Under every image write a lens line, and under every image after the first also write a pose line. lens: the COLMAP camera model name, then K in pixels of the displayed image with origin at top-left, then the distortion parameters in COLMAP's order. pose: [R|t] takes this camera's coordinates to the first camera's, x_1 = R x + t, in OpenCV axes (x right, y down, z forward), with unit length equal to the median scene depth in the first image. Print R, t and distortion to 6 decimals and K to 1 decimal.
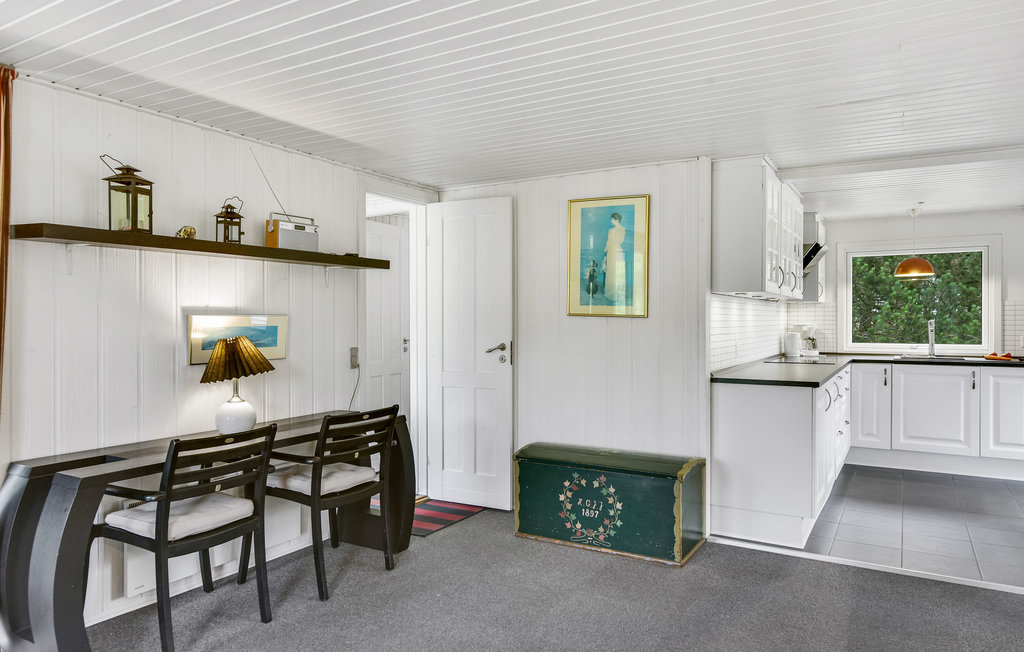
lens RADIAL K [[650.9, 0, 491.6], [0, 650.9, 322.7], [0, 0, 1]] dist [-0.029701, -0.000116]
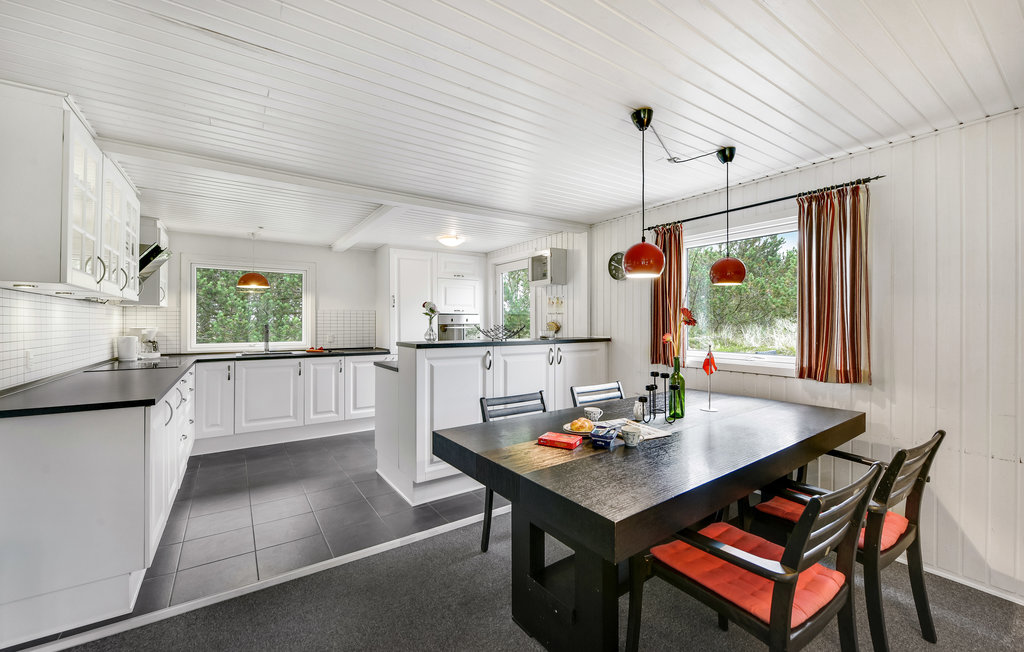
lens RADIAL K [[407.4, 0, 514.7], [0, 407.4, 321.1], [0, 0, 1]] dist [-0.002797, -0.000787]
pose [[0.381674, 0.006489, 0.924274, 0.167766], [0.003660, 0.999957, -0.008531, -0.000358], [-0.924290, 0.006639, 0.381634, 0.312570]]
